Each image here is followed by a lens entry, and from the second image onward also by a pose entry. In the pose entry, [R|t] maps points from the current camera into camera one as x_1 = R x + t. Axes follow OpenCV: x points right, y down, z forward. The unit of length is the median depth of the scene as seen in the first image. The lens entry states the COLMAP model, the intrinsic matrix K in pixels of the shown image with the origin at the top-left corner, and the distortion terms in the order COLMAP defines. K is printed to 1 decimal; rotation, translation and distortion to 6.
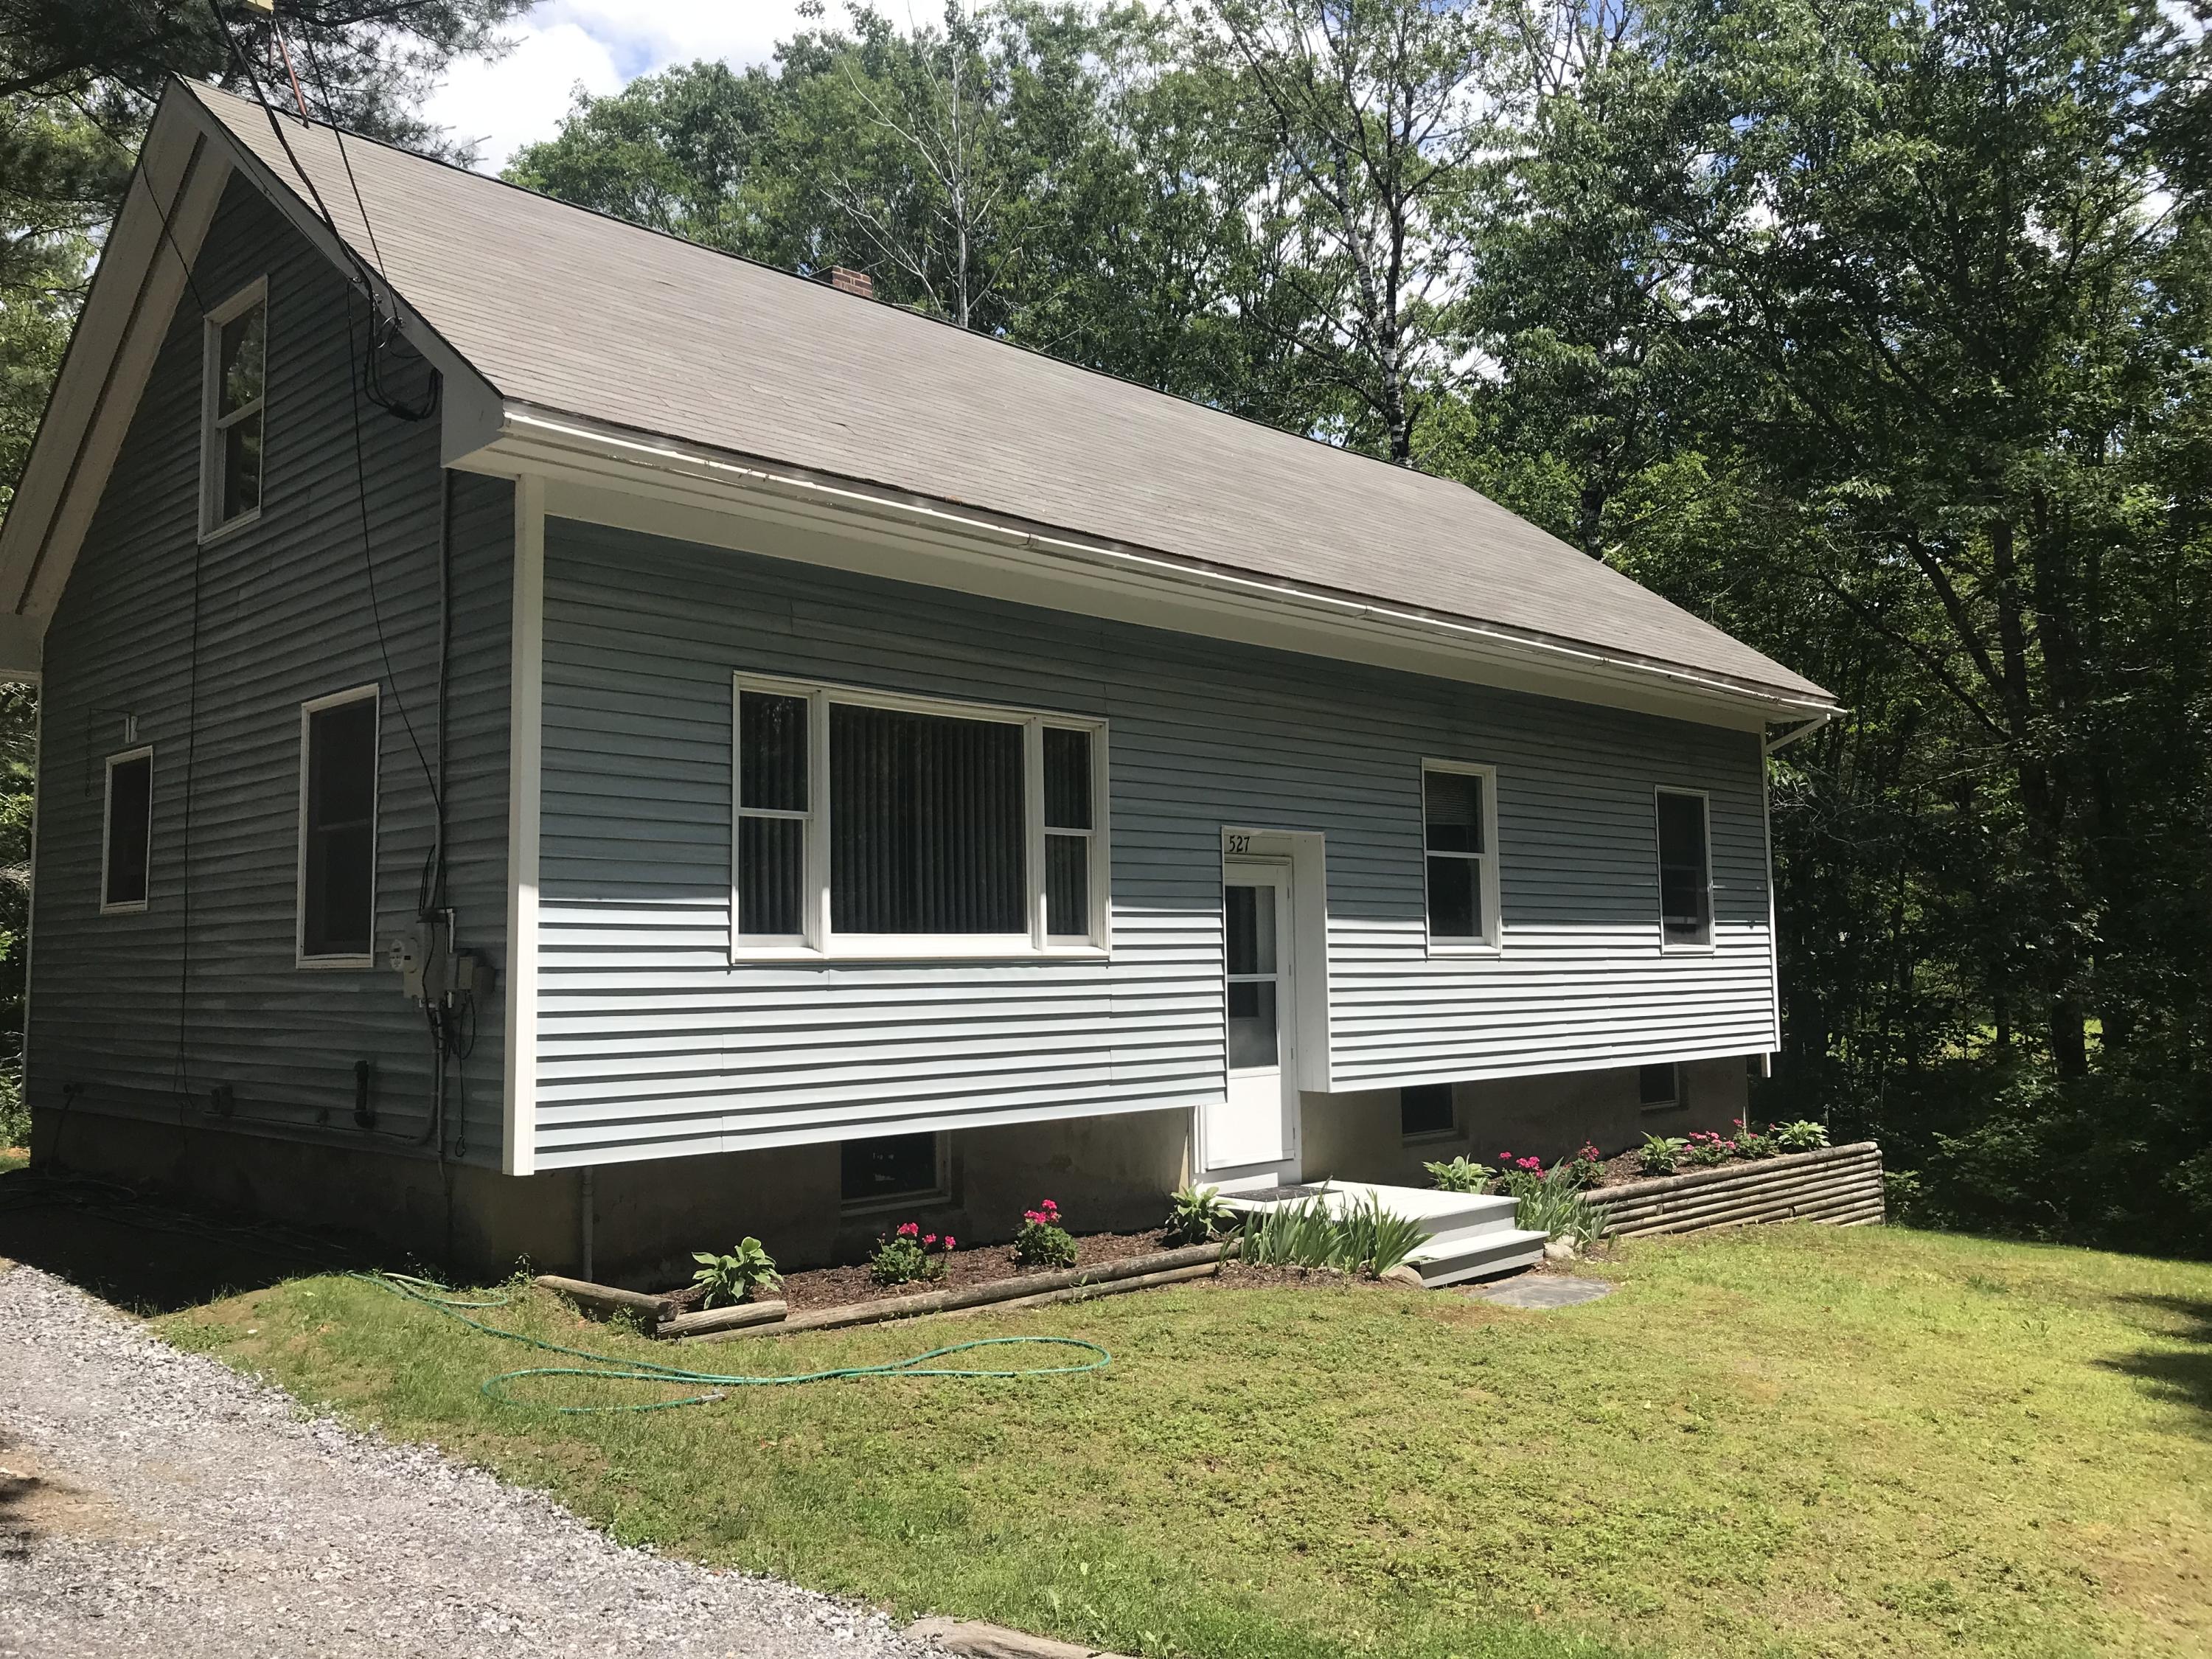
lens RADIAL K [[1812.4, 0, 1106.0], [0, 1812.4, 829.5], [0, 0, 1]] dist [0.009034, -0.007656]
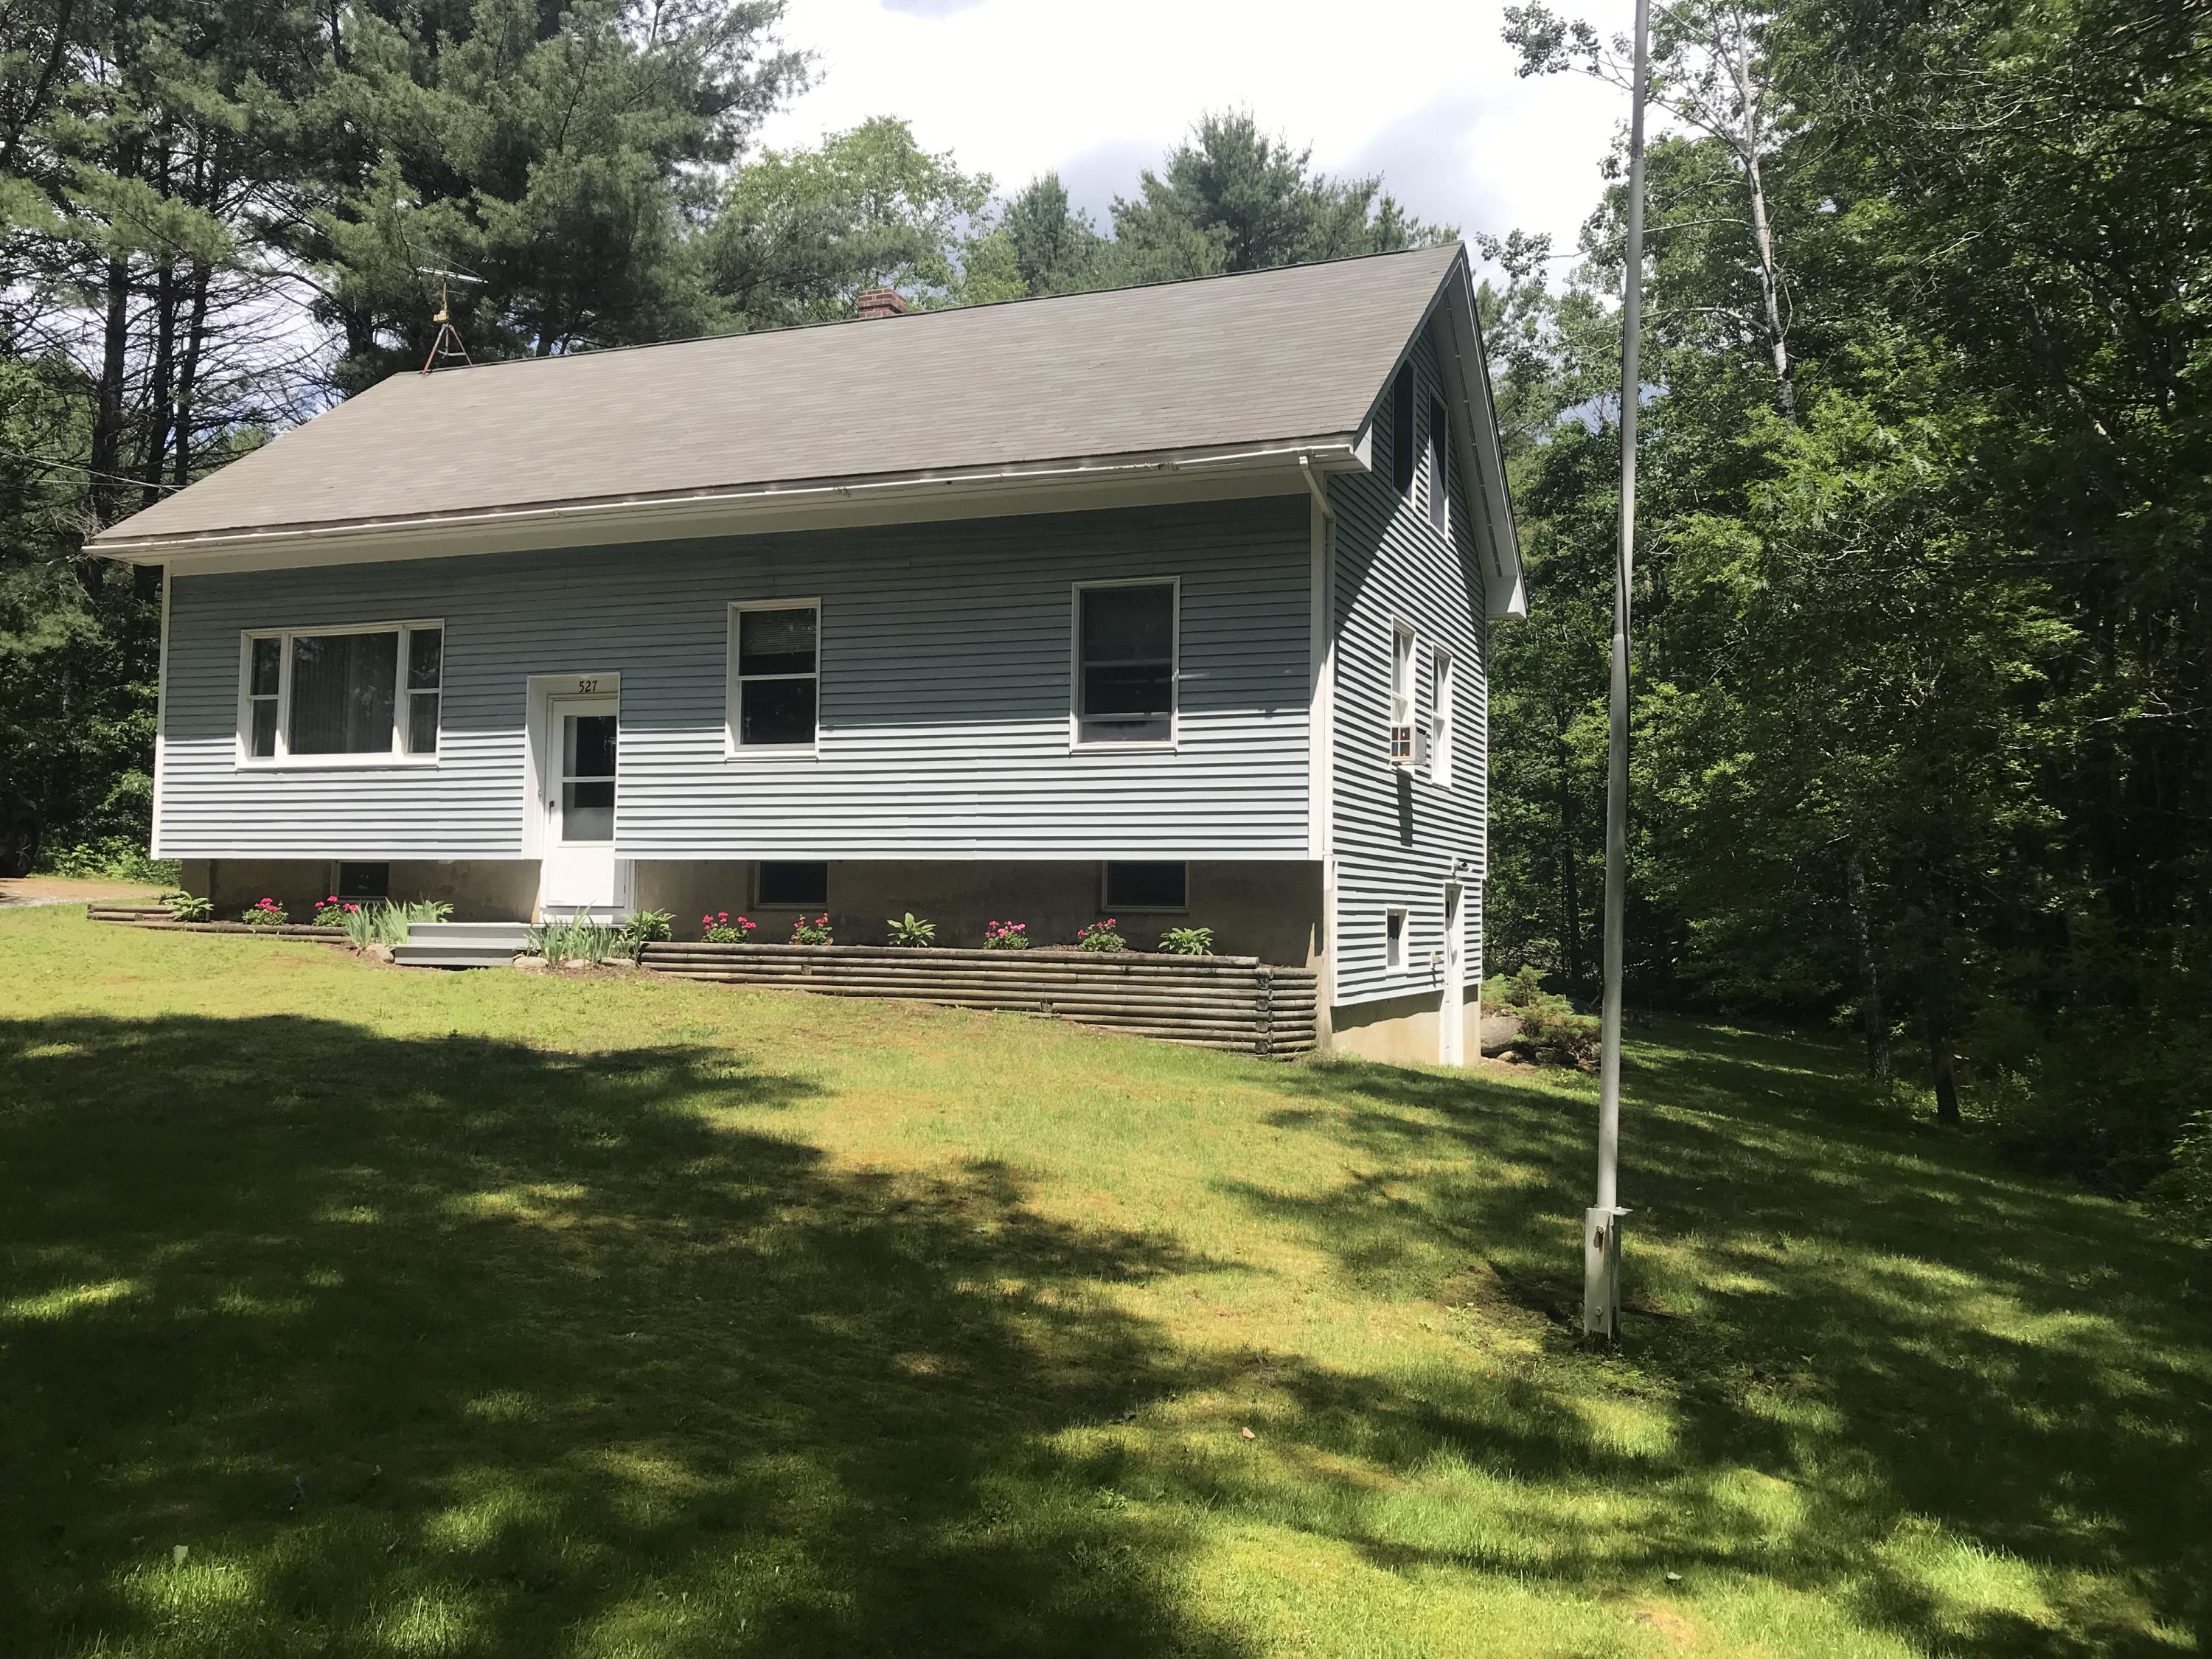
lens RADIAL K [[1812.4, 0, 1106.0], [0, 1812.4, 829.5], [0, 0, 1]] dist [0.009034, -0.007656]
pose [[0.404747, -0.019060, -0.914230, 1.591734], [0.053792, 0.998548, 0.002997, 0.142841], [0.912845, -0.050391, 0.405184, 0.799097]]
